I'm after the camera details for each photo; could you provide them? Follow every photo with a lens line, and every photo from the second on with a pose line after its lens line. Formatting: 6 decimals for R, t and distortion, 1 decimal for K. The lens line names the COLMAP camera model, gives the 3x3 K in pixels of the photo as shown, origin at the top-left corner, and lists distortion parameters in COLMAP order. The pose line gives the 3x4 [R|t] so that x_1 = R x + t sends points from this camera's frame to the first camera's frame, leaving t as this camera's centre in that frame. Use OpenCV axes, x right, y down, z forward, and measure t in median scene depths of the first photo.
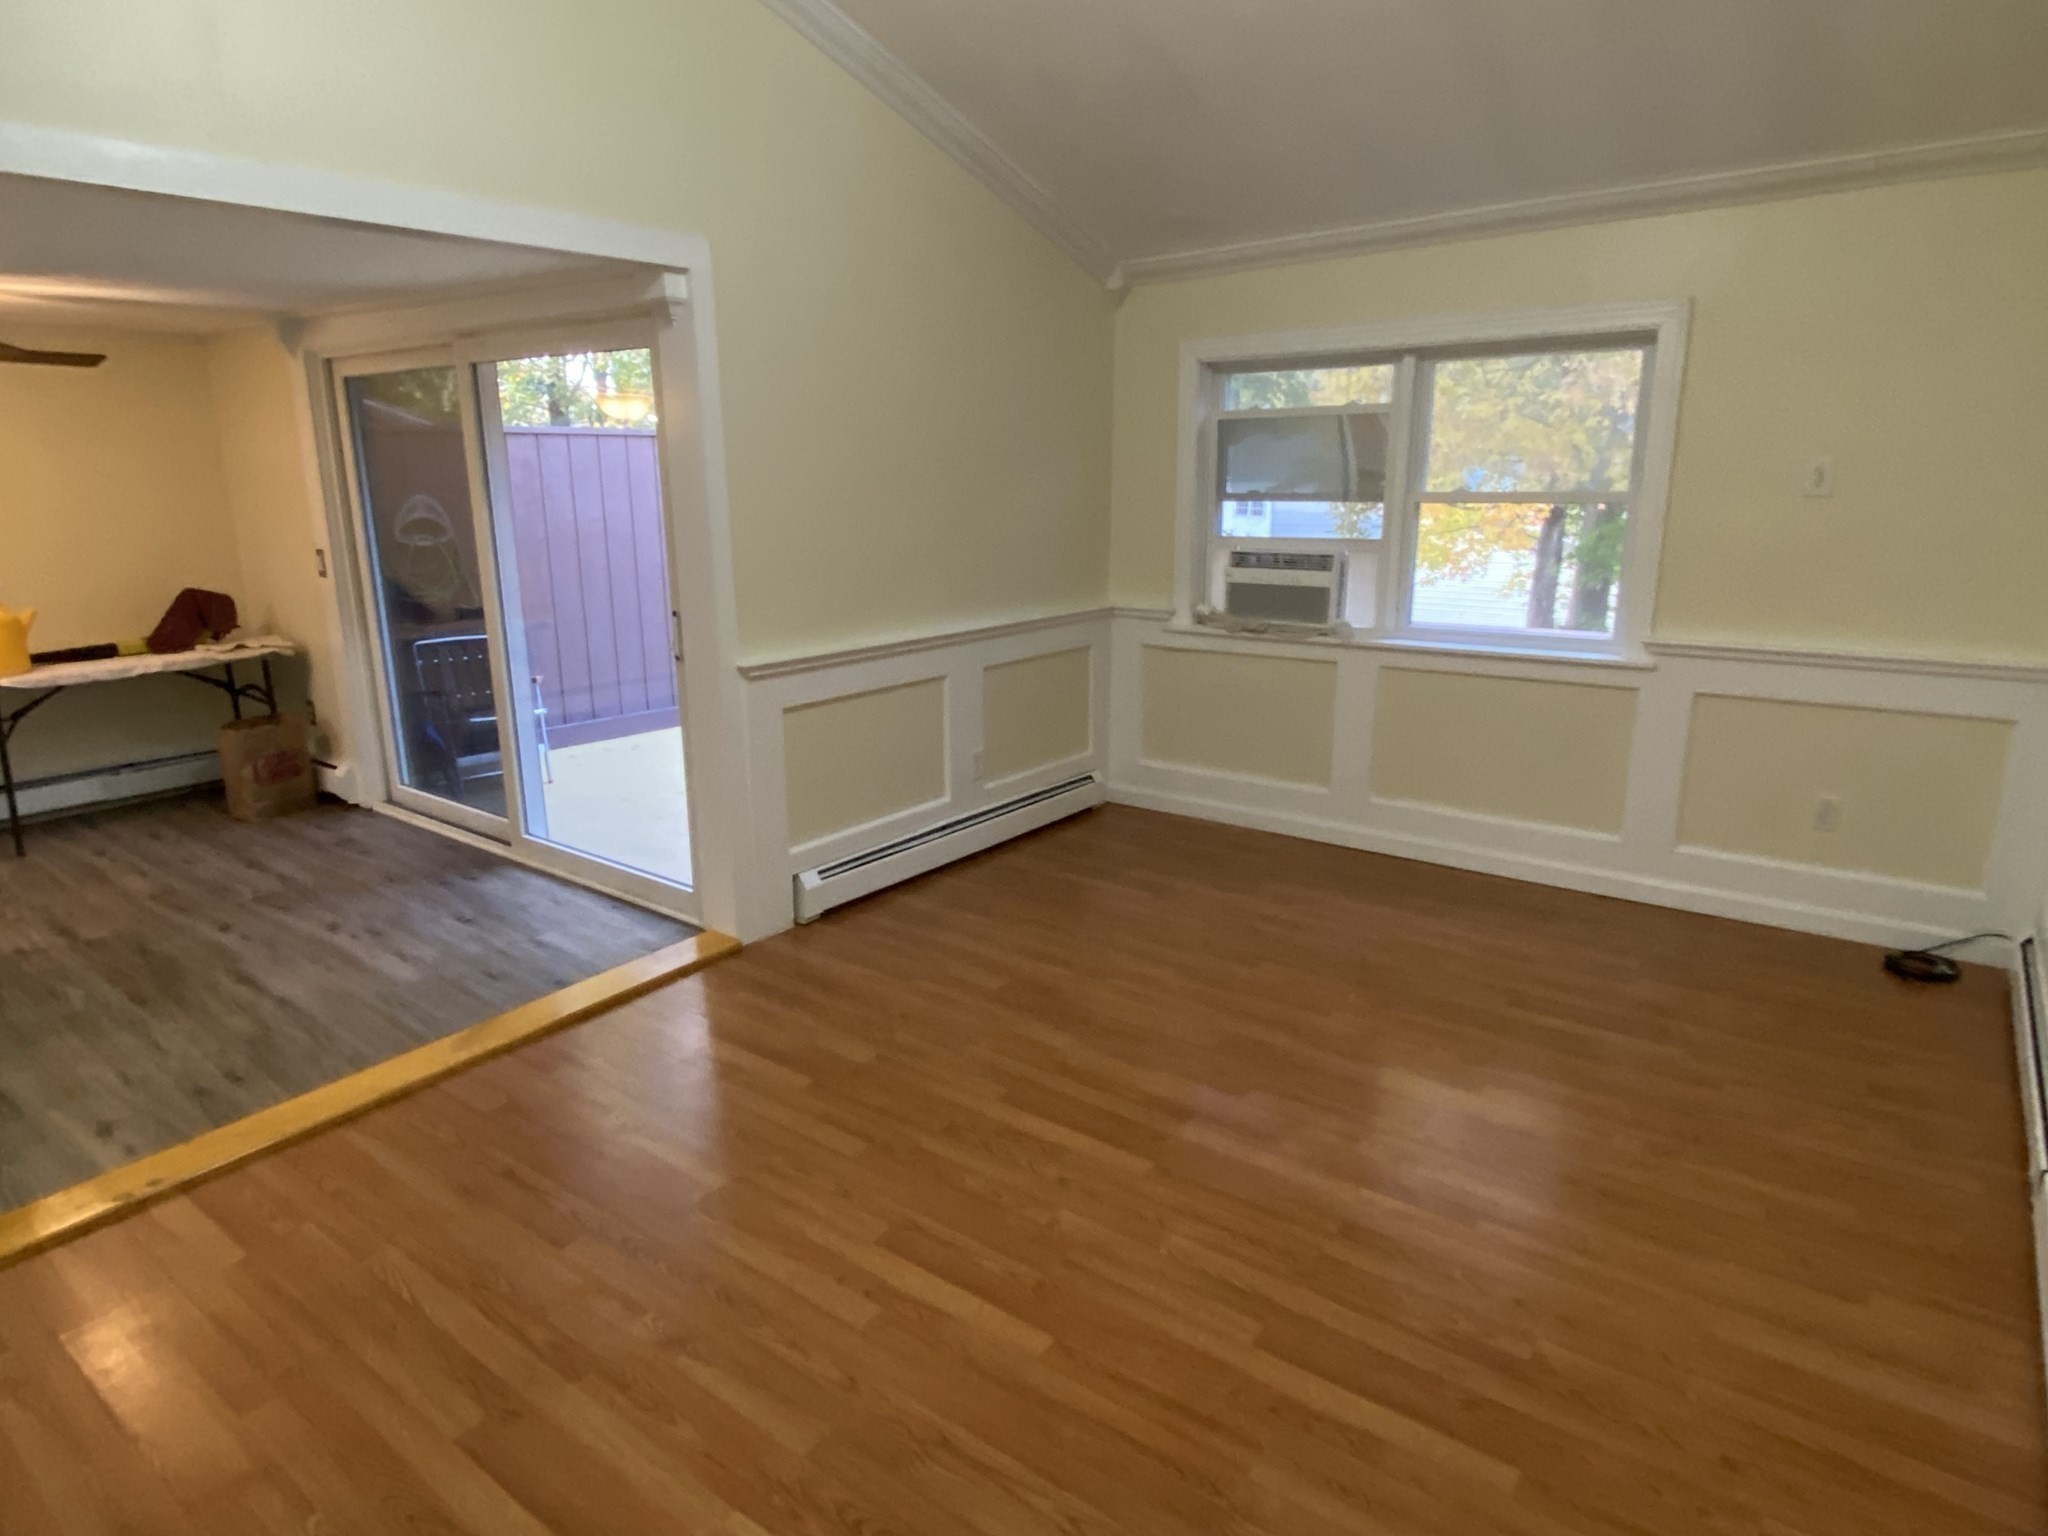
lens RADIAL K [[1196.7, 0, 1024.0], [0, 1196.7, 768.0], [0, 0, 1]] dist [0.052345, -0.061810]
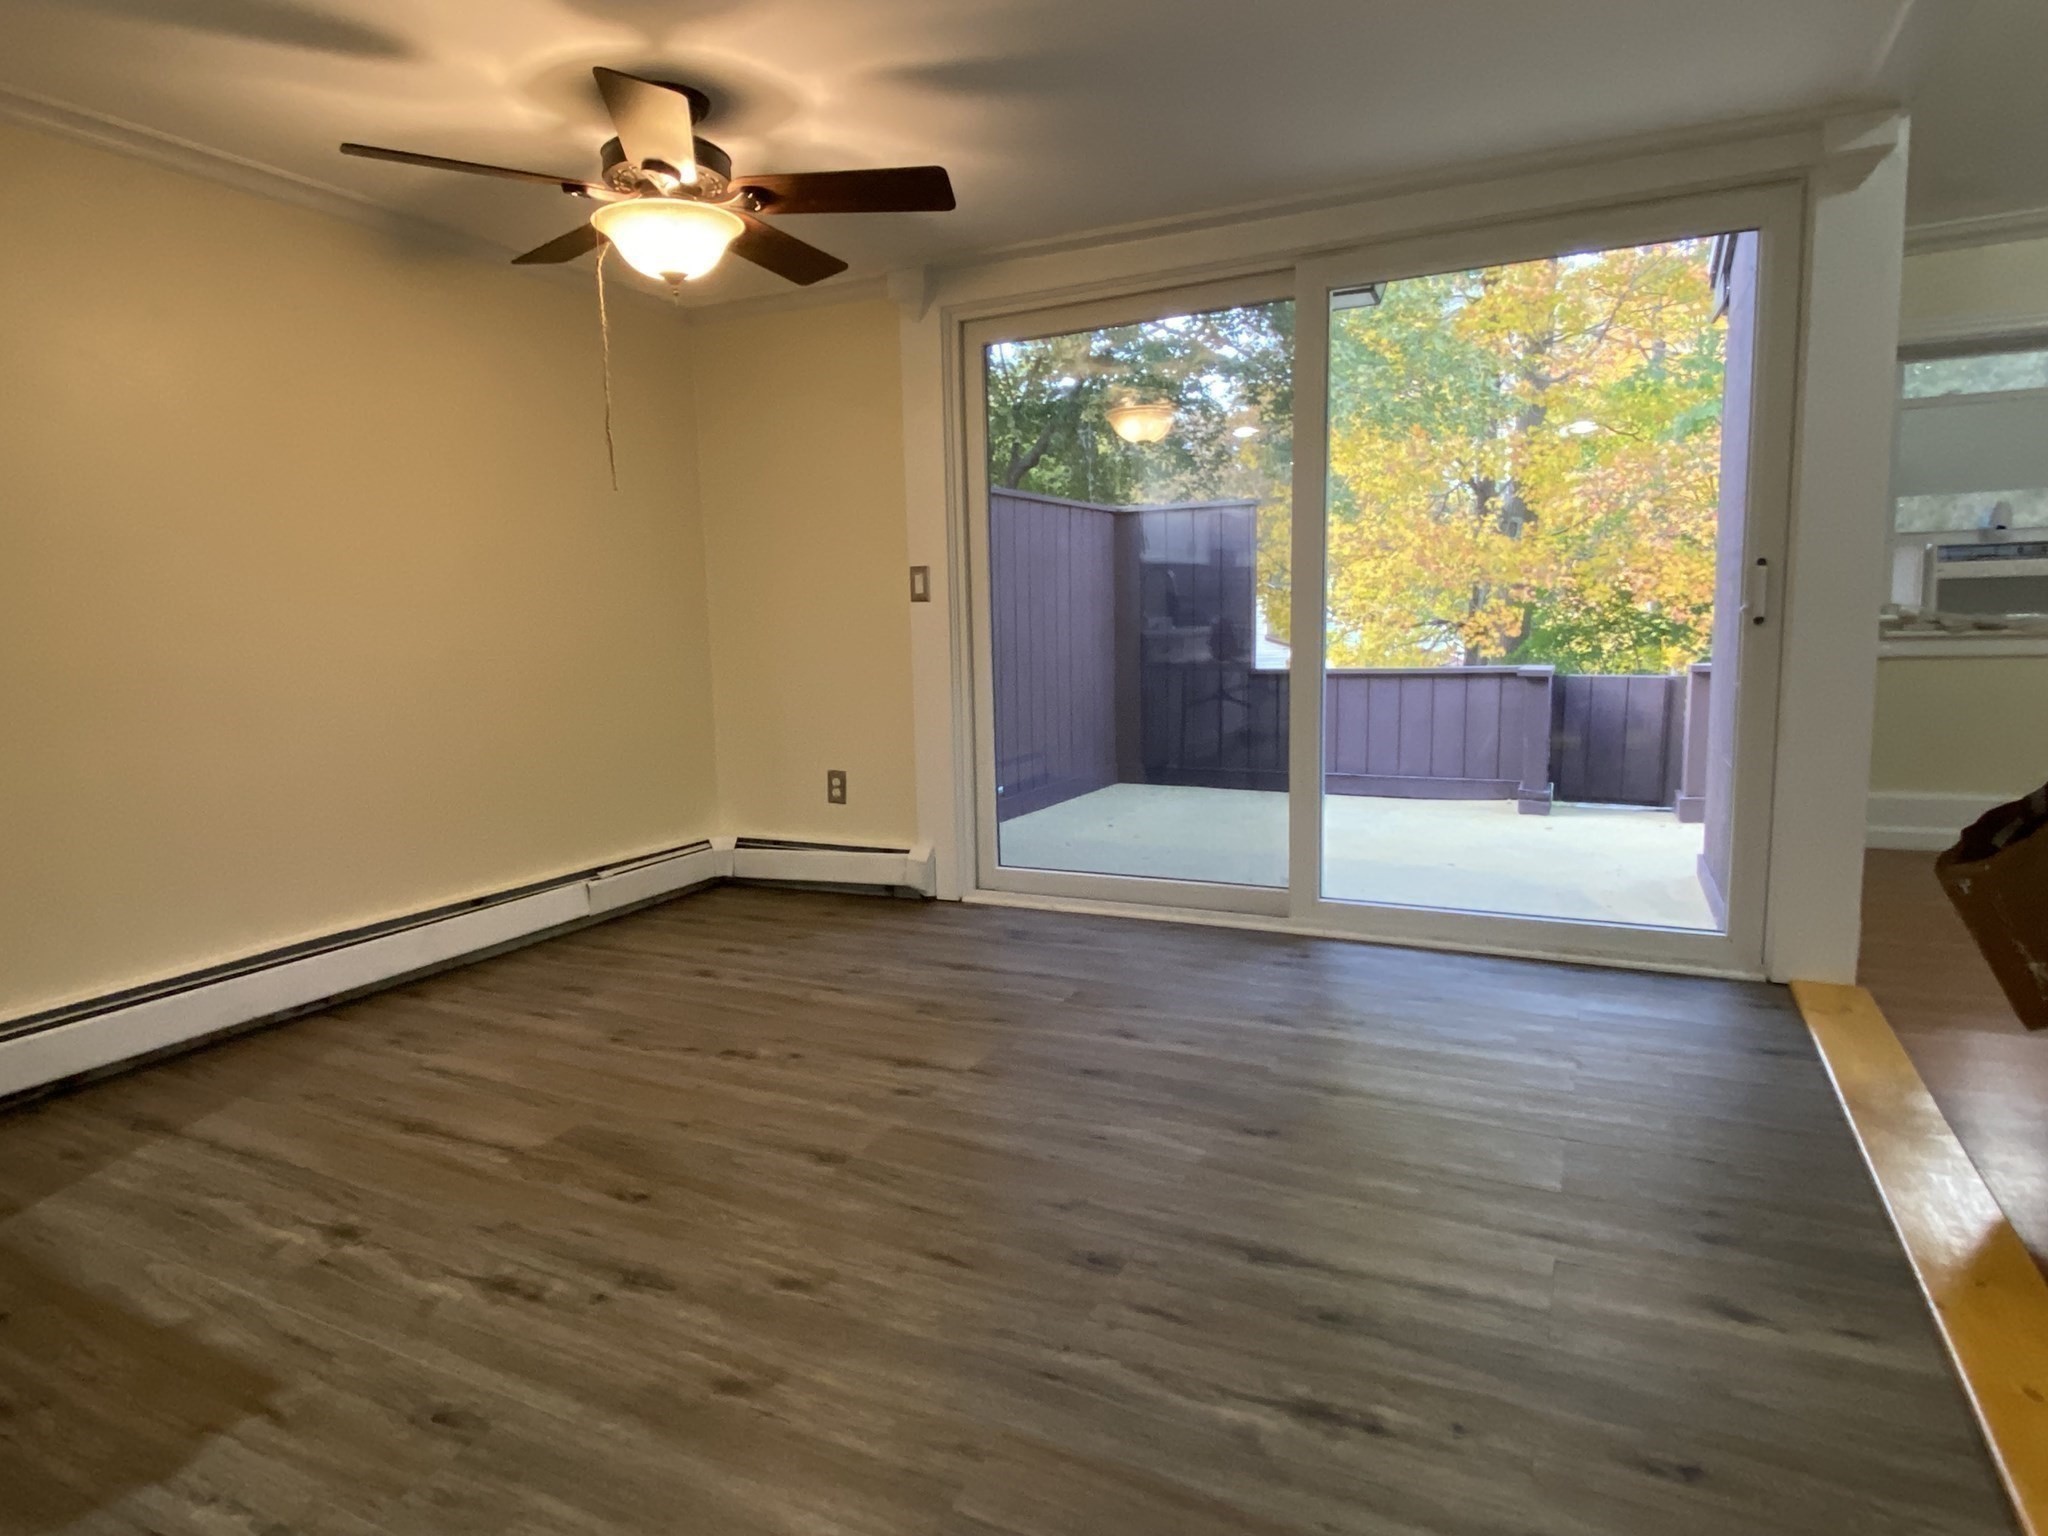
lens RADIAL K [[1196.7, 0, 1024.0], [0, 1196.7, 768.0], [0, 0, 1]] dist [0.052345, -0.061810]
pose [[0.980829, -0.046360, 0.189278, -0.723193], [0.070147, 0.990174, -0.120973, 0.051043], [-0.181810, 0.131931, 0.974443, 0.272959]]
